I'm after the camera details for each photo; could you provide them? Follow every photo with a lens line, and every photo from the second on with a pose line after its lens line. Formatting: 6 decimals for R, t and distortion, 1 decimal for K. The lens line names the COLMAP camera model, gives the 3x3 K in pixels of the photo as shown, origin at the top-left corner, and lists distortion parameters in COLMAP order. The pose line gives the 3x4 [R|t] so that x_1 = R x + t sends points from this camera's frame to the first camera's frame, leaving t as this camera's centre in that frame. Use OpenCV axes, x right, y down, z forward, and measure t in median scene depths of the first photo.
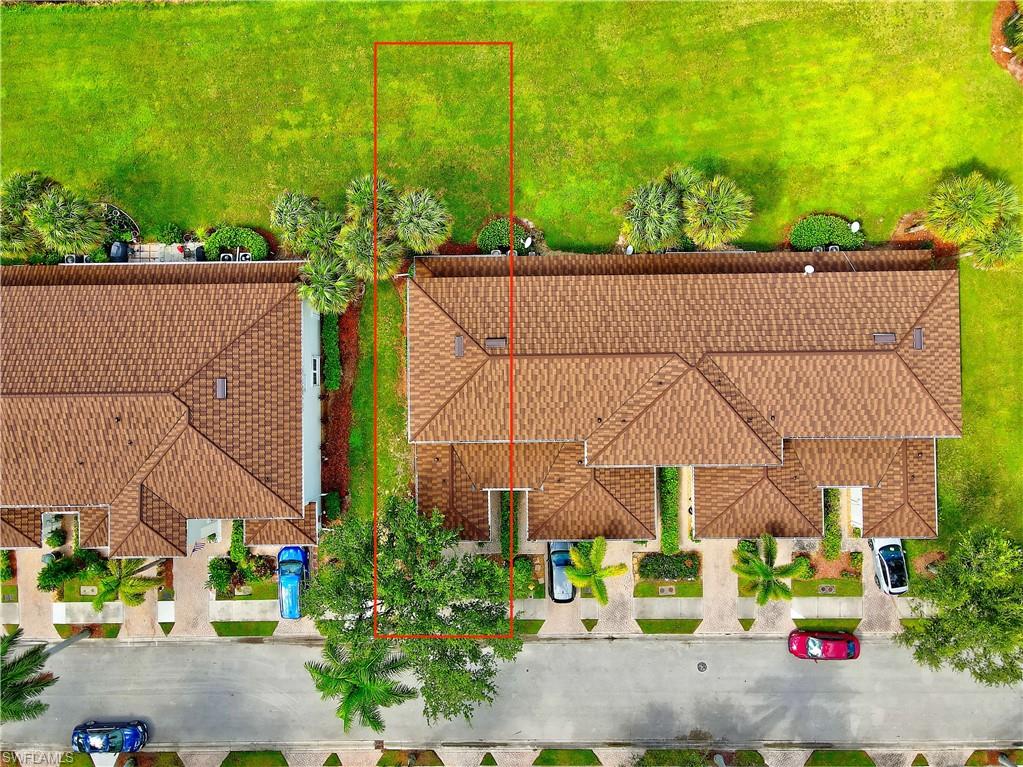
lens RADIAL K [[738.6, 0, 511.5], [0, 738.6, 383.5], [0, 0, 1]] dist [0.035214, -0.034472]
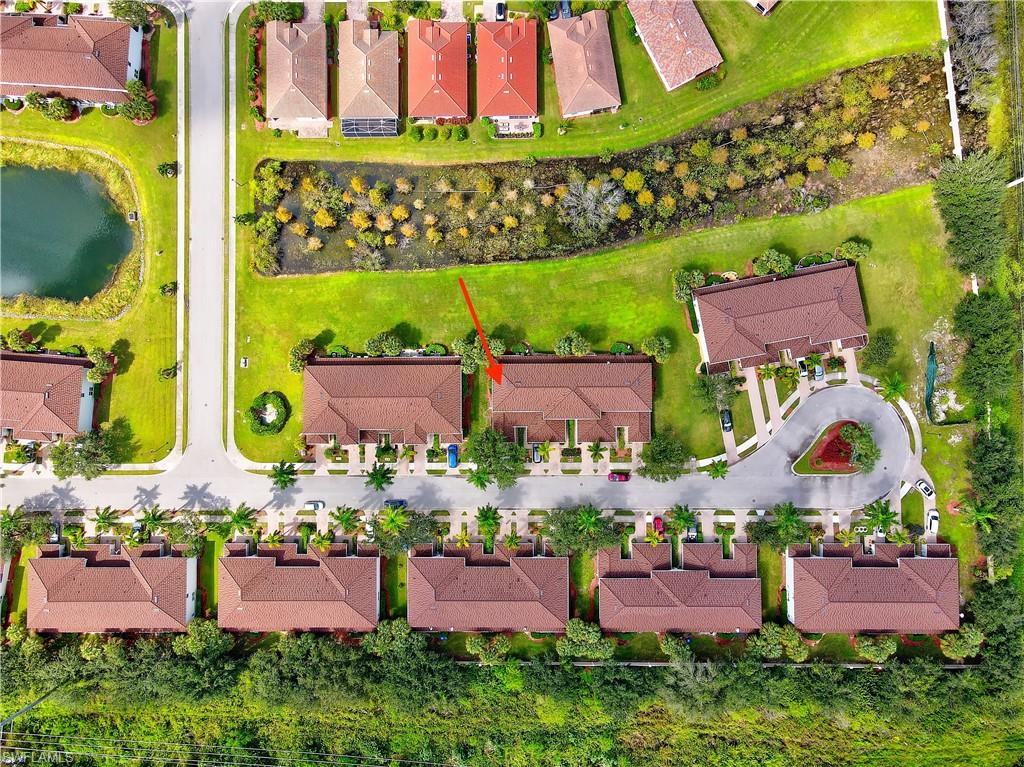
lens RADIAL K [[739.3, 0, 512.0], [0, 739.3, 383.5], [0, 0, 1]] dist [0.035214, -0.034472]
pose [[0.999968, 0.007606, -0.002487, -0.034658], [-0.007640, 0.999877, -0.013723, -0.004203], [0.002382, 0.013742, 0.999903, -2.152888]]
